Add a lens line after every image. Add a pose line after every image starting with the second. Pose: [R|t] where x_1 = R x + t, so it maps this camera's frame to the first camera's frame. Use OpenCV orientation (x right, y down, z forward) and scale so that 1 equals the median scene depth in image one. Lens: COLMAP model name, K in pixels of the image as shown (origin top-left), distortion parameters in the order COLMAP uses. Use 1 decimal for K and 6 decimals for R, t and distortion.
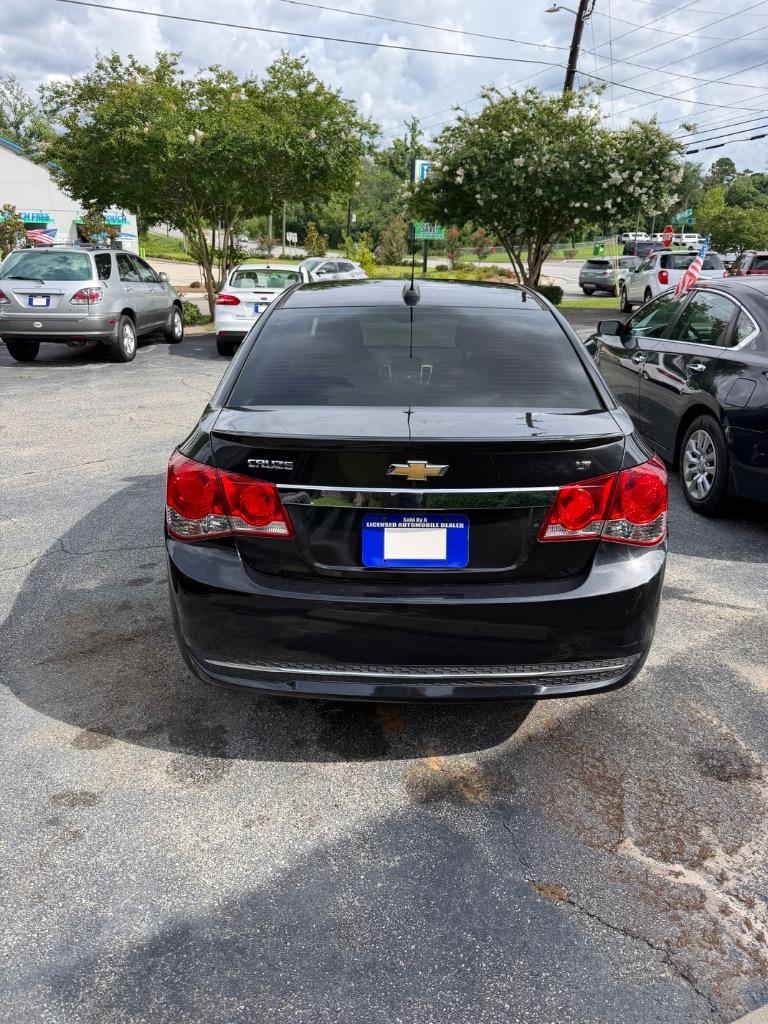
lens RADIAL K [[697.7, 0, 384.0], [0, 697.7, 512.0], [0, 0, 1]] dist [0.016786, -0.026972]
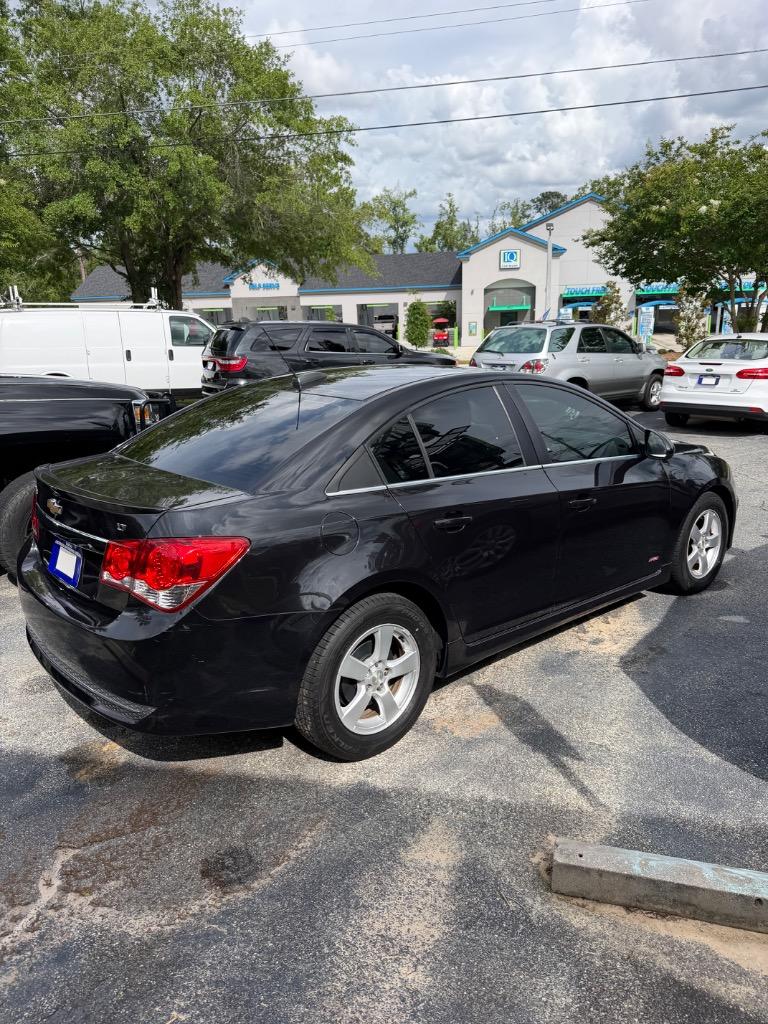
lens RADIAL K [[697.7, 0, 384.0], [0, 697.7, 512.0], [0, 0, 1]] dist [0.016786, -0.026972]
pose [[0.681571, 0.159727, -0.714107, 1.325369], [-0.221036, 0.975239, 0.007171, -0.183079], [0.697570, 0.152955, 0.700000, 0.424427]]
